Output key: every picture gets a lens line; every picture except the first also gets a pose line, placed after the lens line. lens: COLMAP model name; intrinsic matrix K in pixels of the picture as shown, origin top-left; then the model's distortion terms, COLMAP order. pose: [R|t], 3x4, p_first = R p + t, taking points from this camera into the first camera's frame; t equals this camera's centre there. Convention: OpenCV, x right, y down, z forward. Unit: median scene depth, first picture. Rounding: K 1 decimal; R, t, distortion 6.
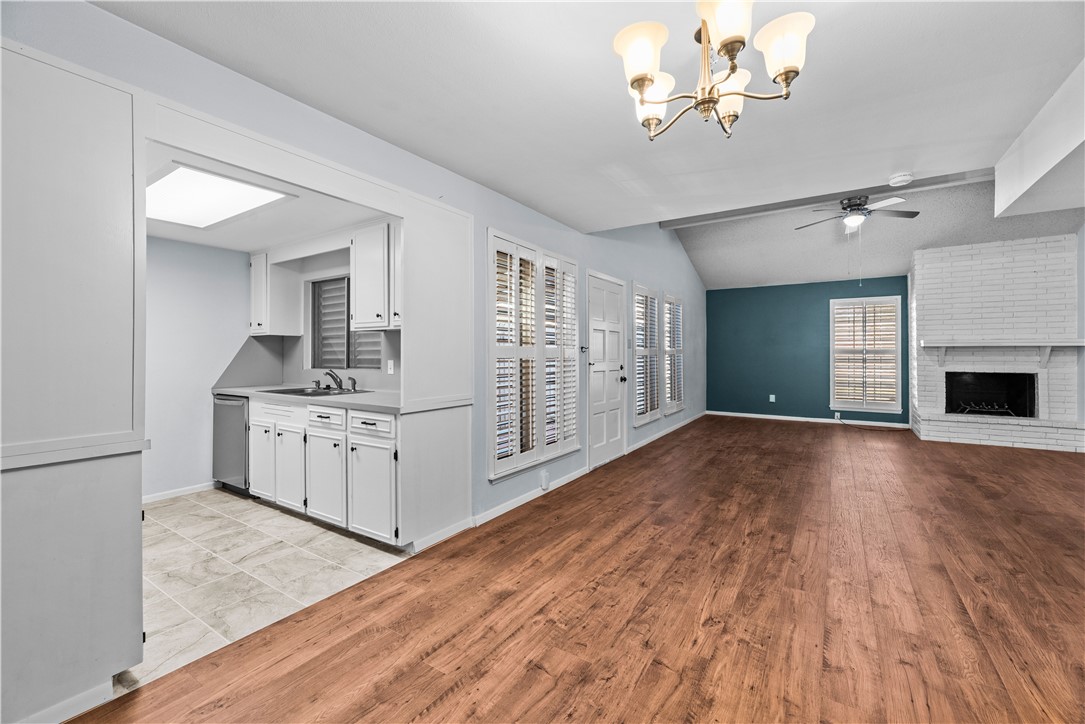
lens RADIAL K [[456.2, 0, 542.7], [0, 456.2, 356.9], [0, 0, 1]] dist [-0.001825, -0.000223]
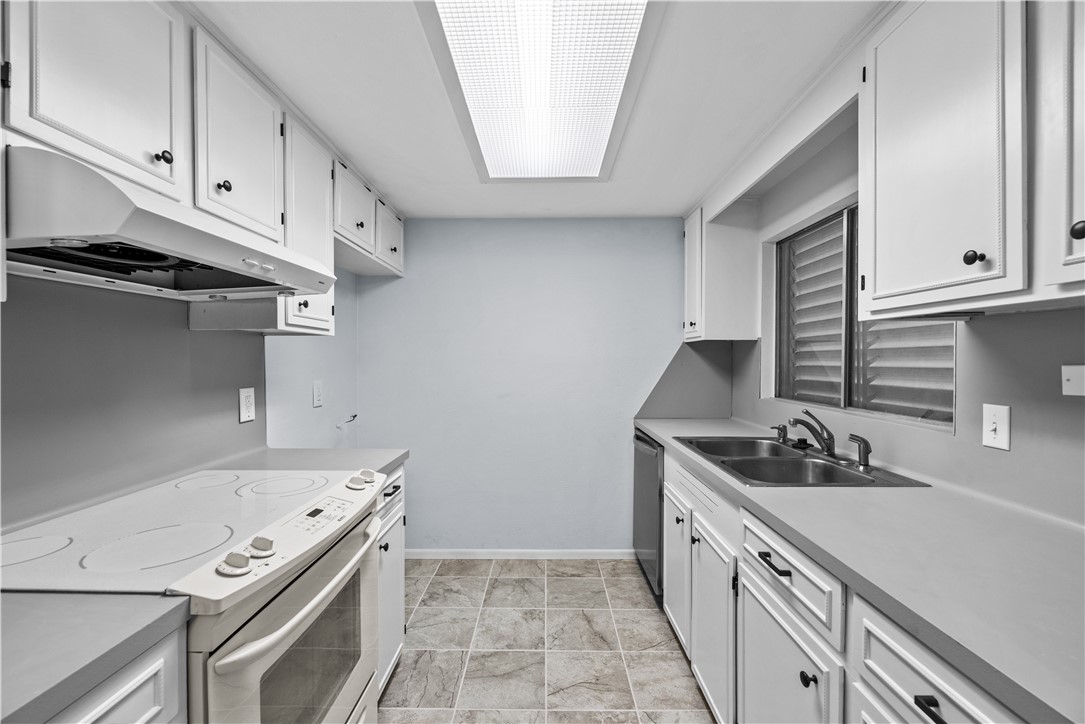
lens RADIAL K [[456.2, 0, 533.3], [0, 456.2, 364.6], [0, 0, 1]] dist [-0.001825, -0.000223]
pose [[0.536821, 0.007820, -0.843660, -0.229811], [0.002392, 0.999939, 0.010791, -0.024916], [0.843693, -0.007811, 0.536769, 0.530527]]
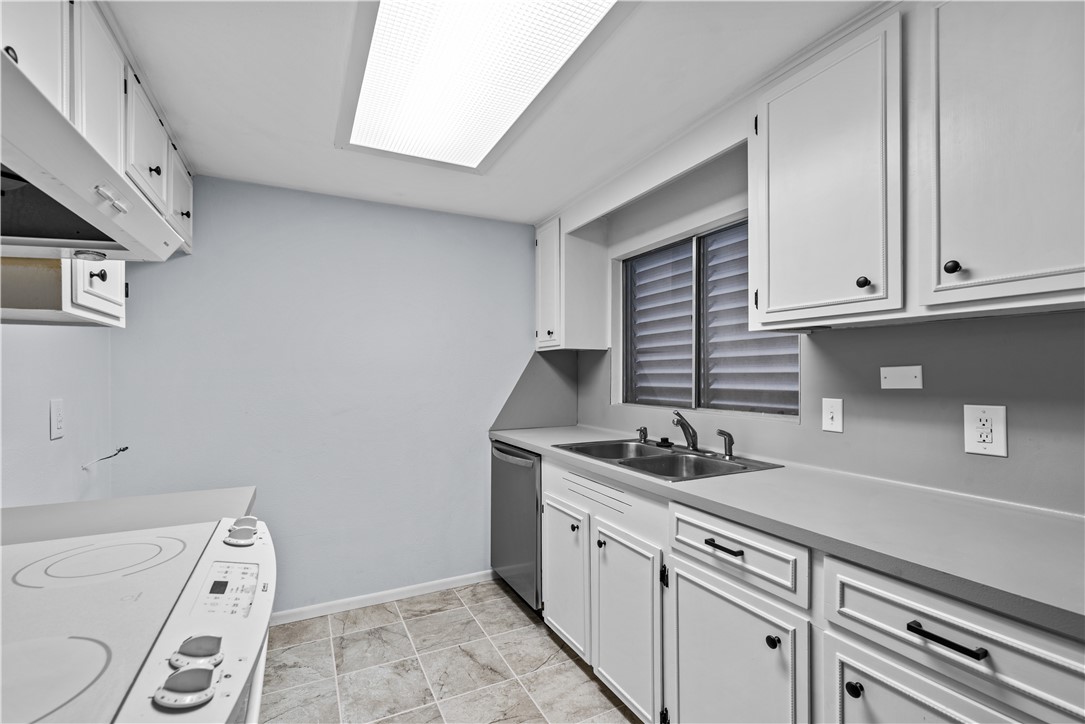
lens RADIAL K [[484.4, 0, 534.6], [0, 484.4, 375.7], [0, 0, 1]] dist [0.000787, 0.000056]
pose [[0.864710, -0.000815, -0.502271, -0.337139], [0.004071, 0.999977, 0.005385, -0.016918], [0.502255, -0.006701, 0.864693, 0.454308]]
